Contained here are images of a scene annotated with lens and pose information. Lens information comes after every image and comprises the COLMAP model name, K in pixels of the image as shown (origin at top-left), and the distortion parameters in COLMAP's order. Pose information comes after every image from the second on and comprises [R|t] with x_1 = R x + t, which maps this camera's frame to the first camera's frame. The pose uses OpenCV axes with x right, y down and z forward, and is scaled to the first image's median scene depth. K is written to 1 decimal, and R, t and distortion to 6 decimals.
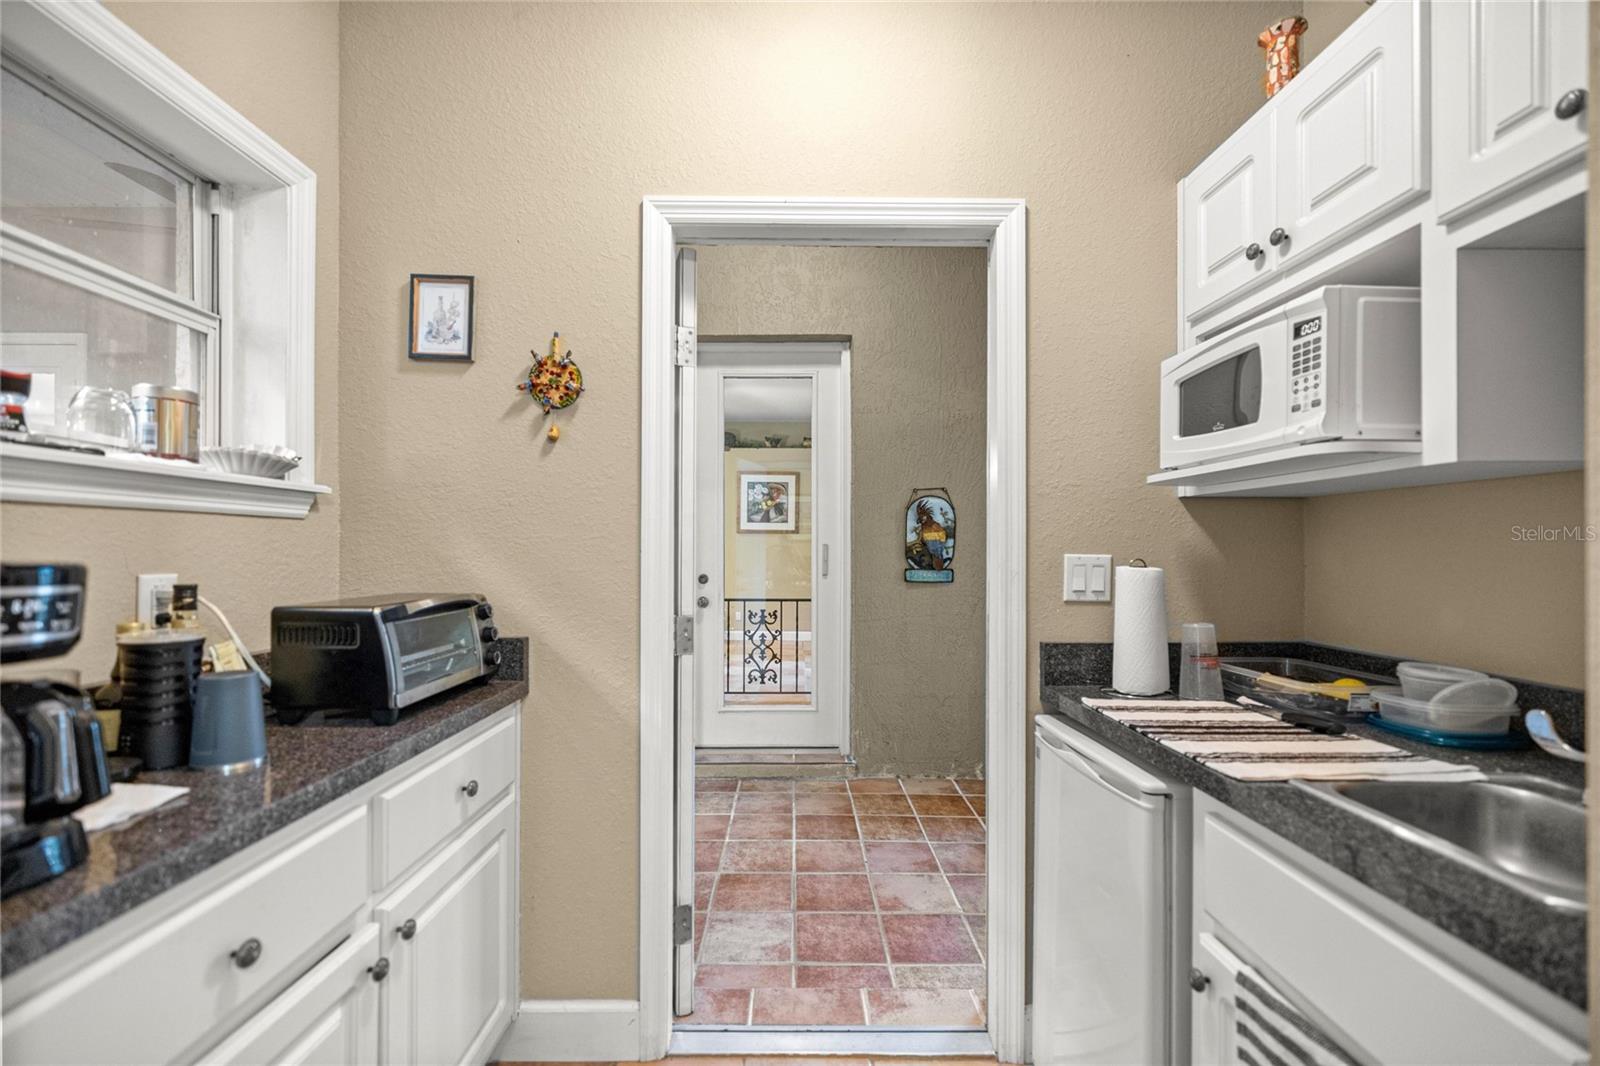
lens RADIAL K [[676.0, 0, 794.2], [0, 676.0, 548.3], [0, 0, 1]] dist [0.002458, -0.000365]
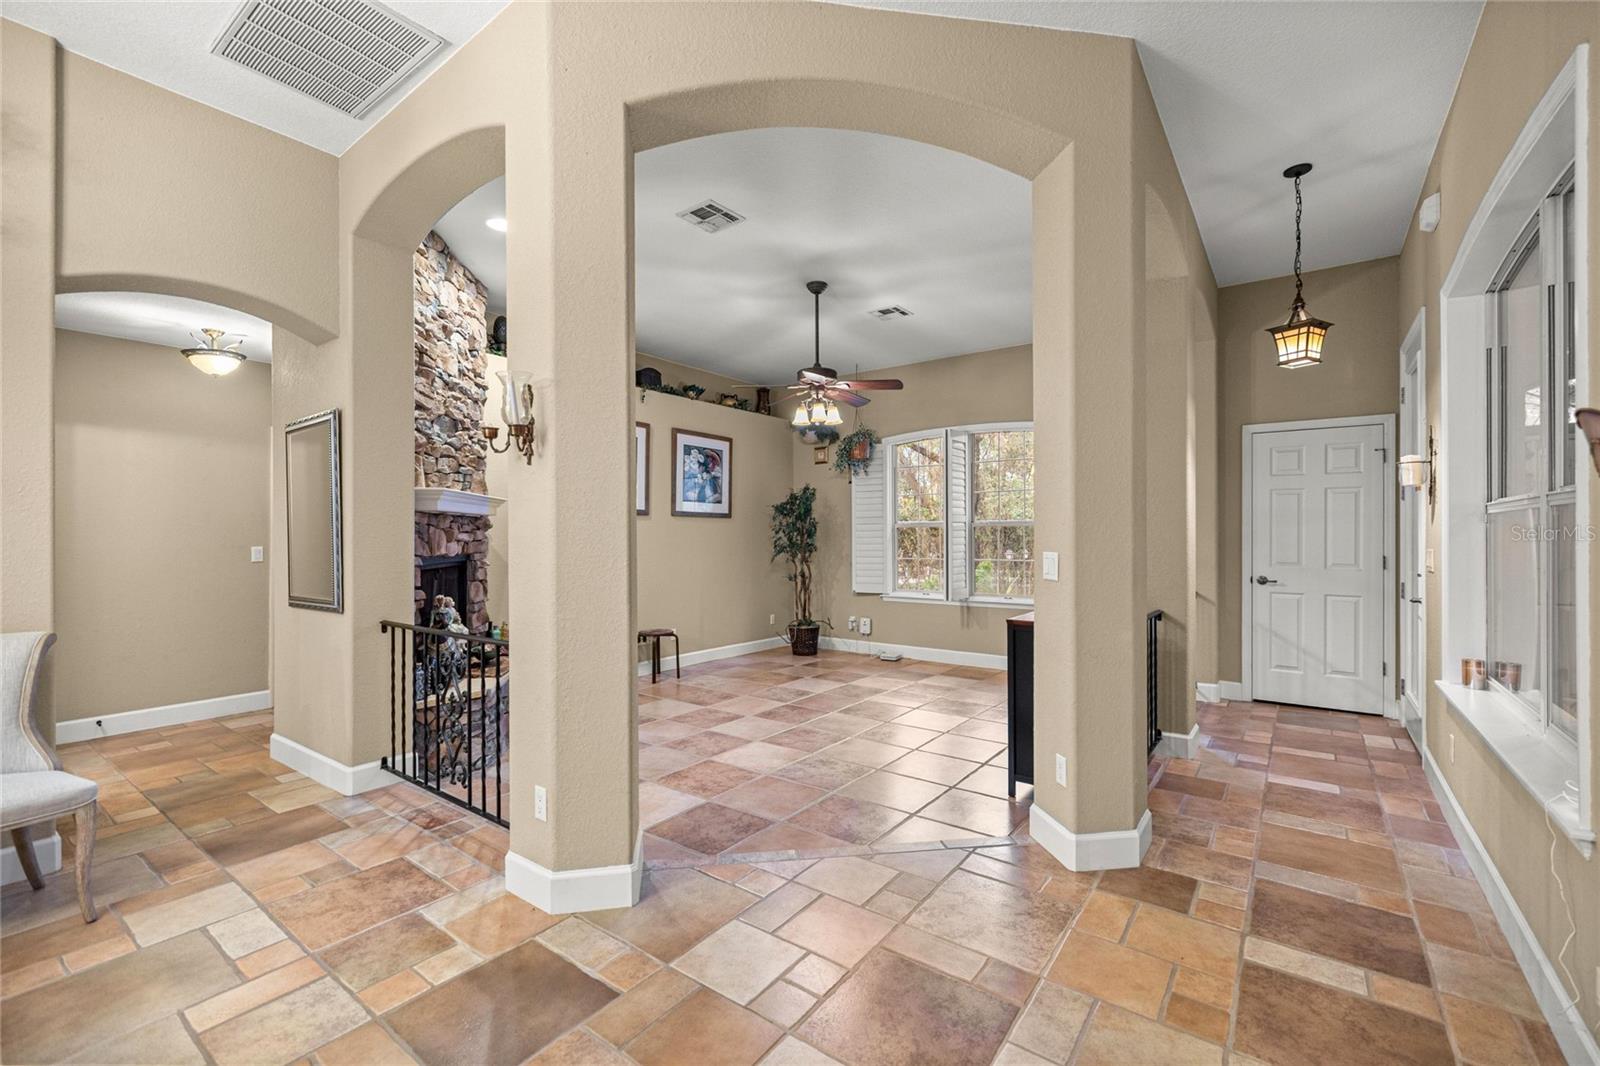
lens RADIAL K [[676.0, 0, 804.2], [0, 676.0, 530.2], [0, 0, 1]] dist [0.002458, -0.000365]
pose [[0.596001, 0.000247, 0.802984, -0.567015], [-0.000654, 1.000000, 0.000179, -0.007794], [-0.802984, -0.000632, 0.596001, 0.471458]]
